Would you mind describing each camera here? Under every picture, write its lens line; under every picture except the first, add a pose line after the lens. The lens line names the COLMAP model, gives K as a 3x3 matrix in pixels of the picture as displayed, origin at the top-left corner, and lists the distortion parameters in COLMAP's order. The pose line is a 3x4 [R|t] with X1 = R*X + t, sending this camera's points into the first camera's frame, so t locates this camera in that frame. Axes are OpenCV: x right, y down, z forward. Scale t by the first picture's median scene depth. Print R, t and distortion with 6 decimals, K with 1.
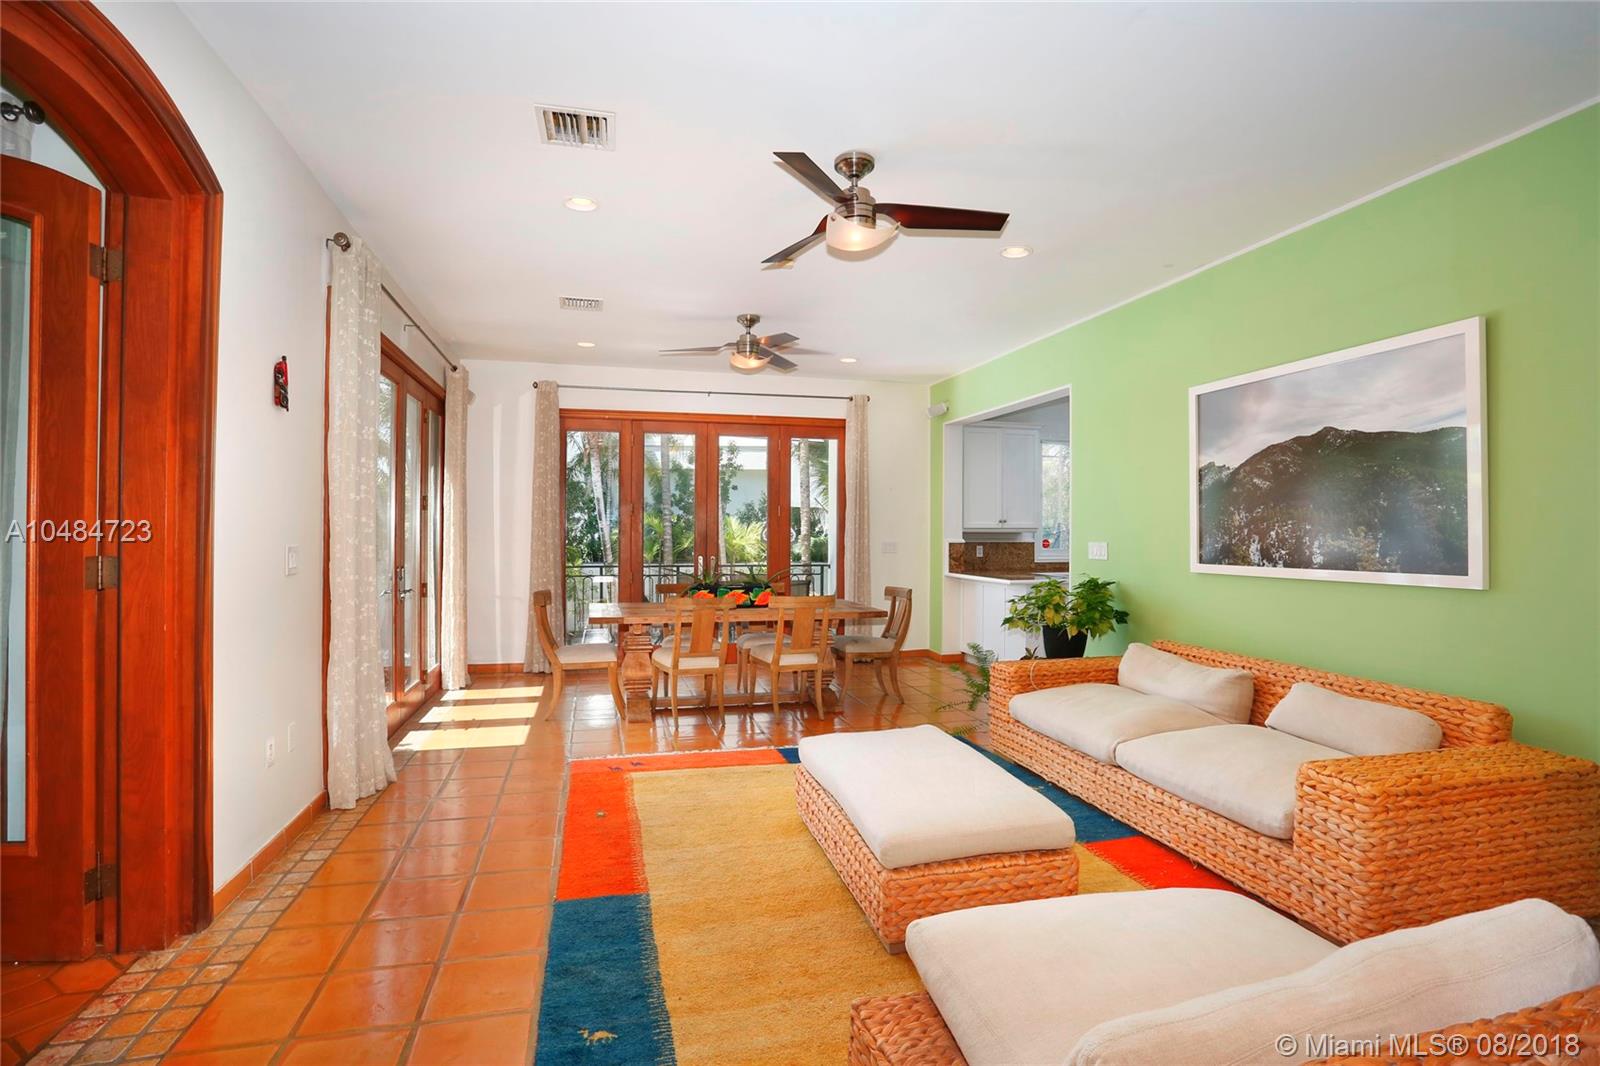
lens RADIAL K [[782.7, 0, 799.7], [0, 782.7, 528.8], [0, 0, 1]] dist [-0.082755, 0.042635]
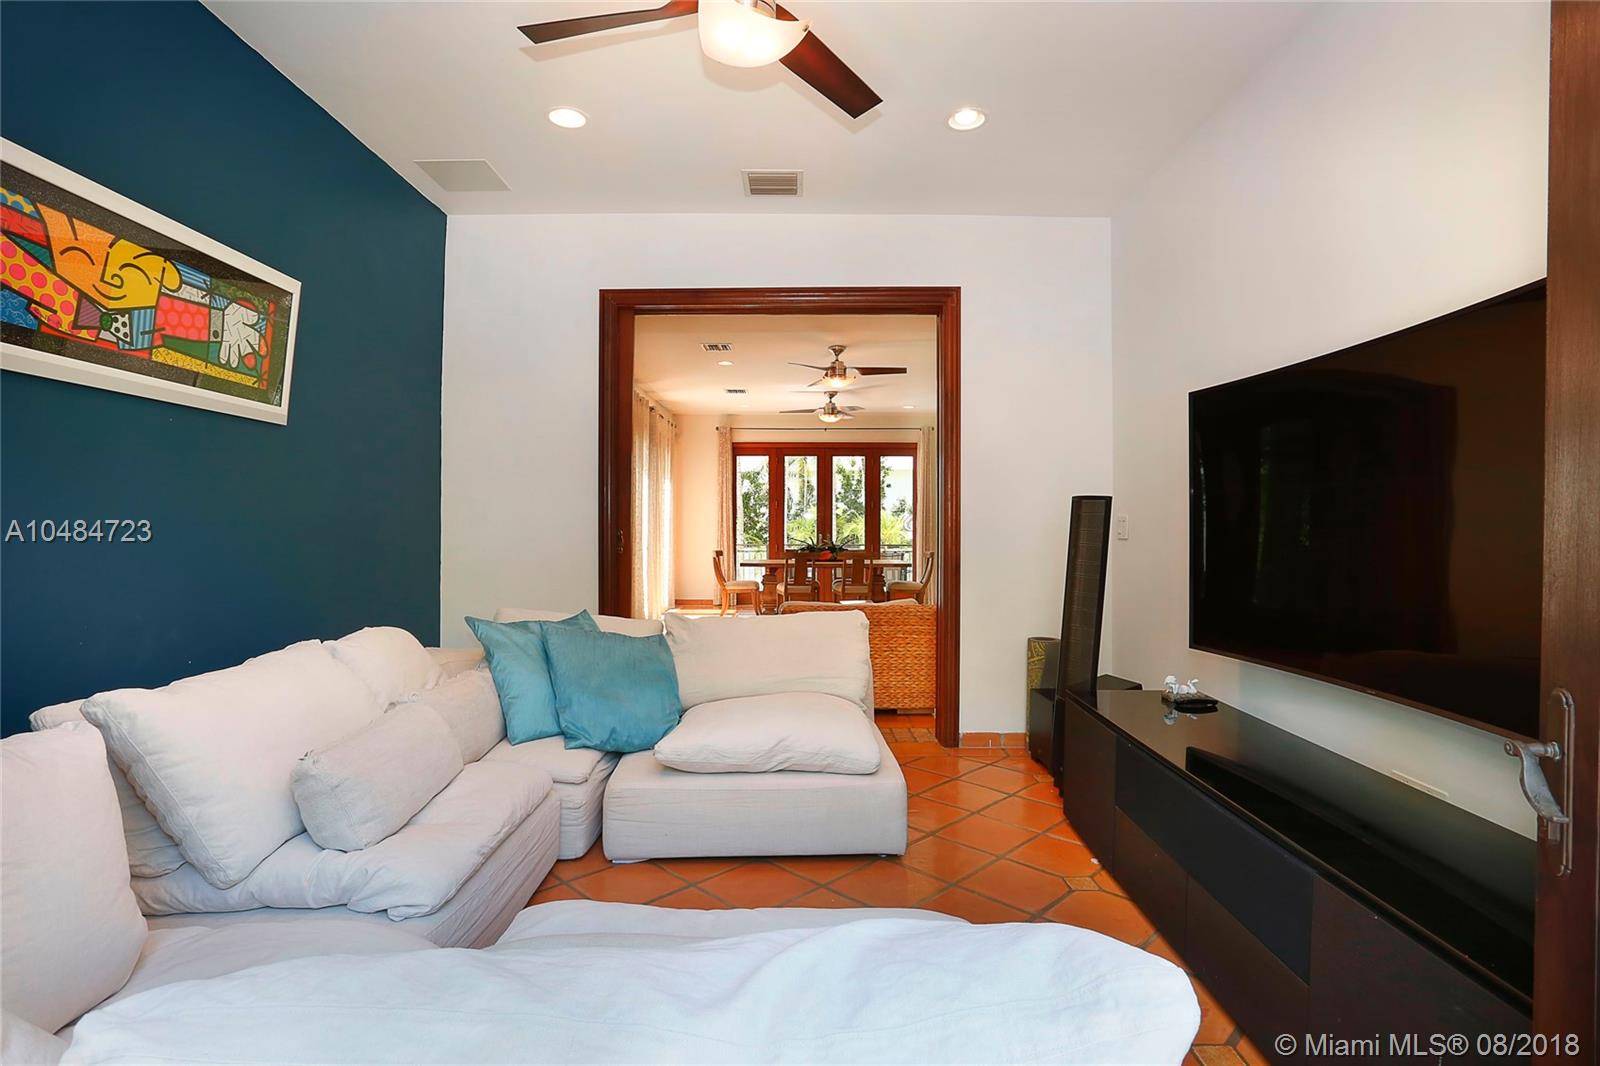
lens RADIAL K [[782.7, 0, 799.7], [0, 782.7, 528.8], [0, 0, 1]] dist [-0.082755, 0.042635]
pose [[0.968085, -0.000482, -0.250621, 0.286853], [0.001963, 0.999982, 0.005659, 0.019942], [0.250614, -0.005970, 0.968069, -0.663447]]
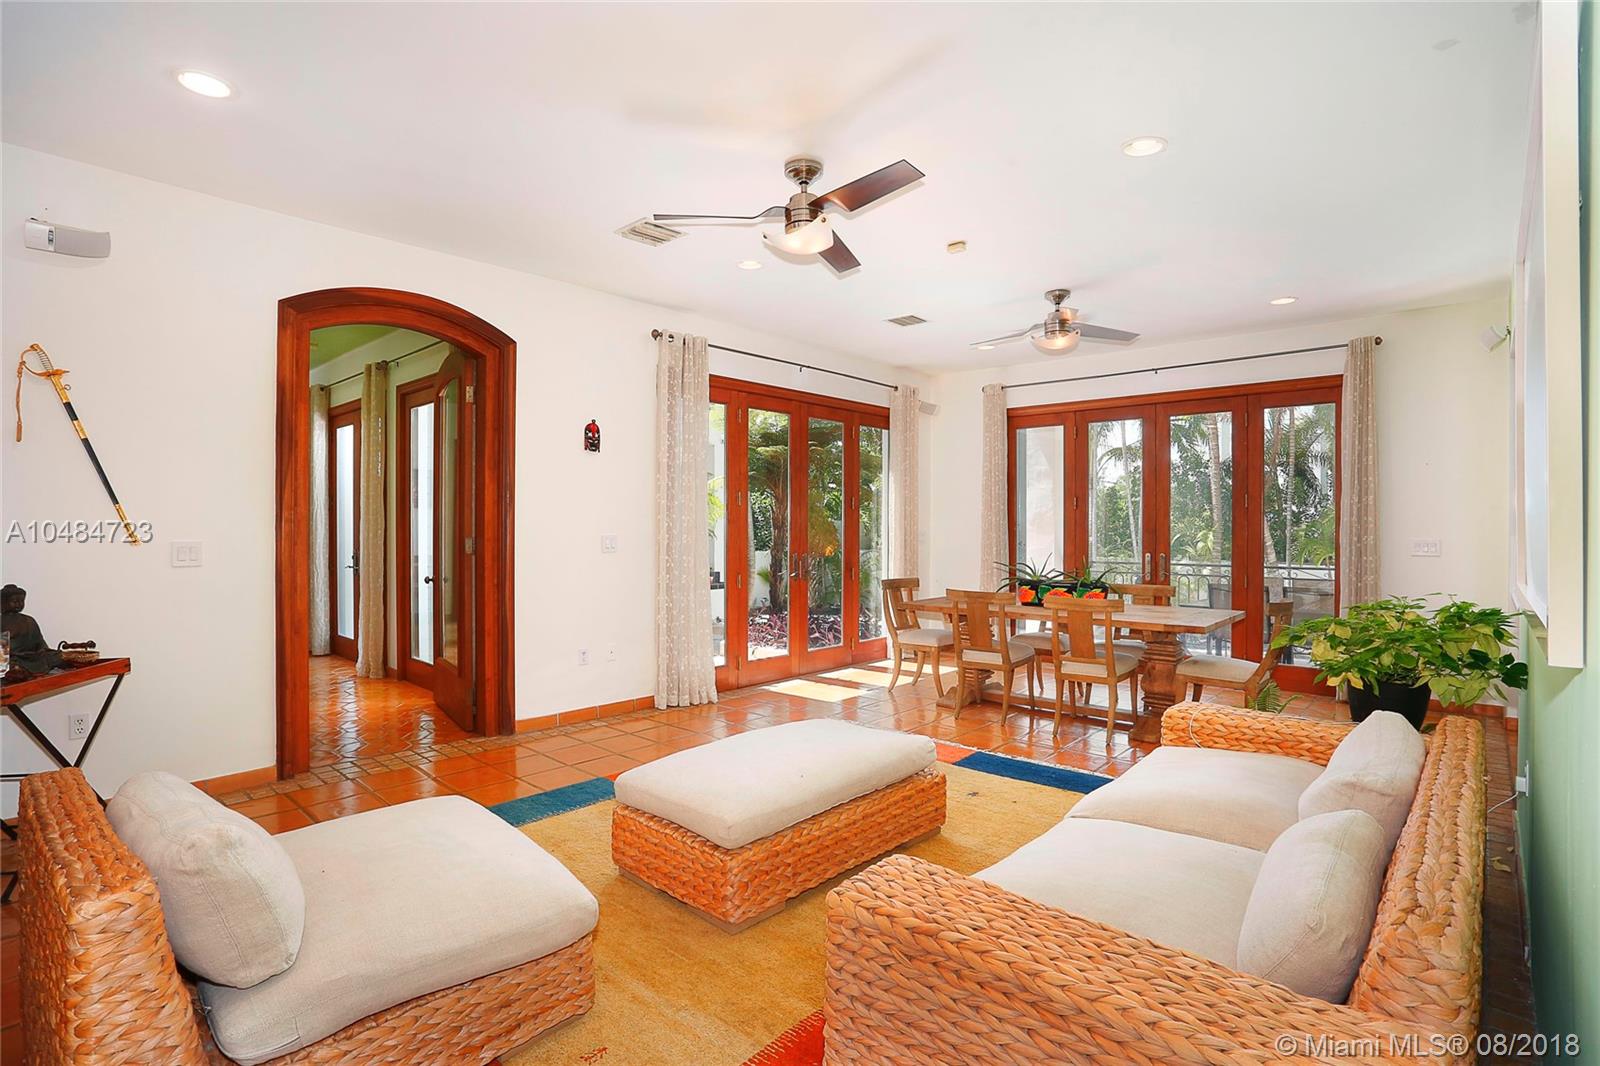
lens RADIAL K [[782.7, 0, 799.7], [0, 782.7, 528.8], [0, 0, 1]] dist [-0.082755, 0.042635]
pose [[0.553850, 0.000461, -0.832616, 0.501089], [0.004619, 0.999983, 0.003627, 0.003483], [0.832604, -0.005855, 0.553838, 0.220547]]
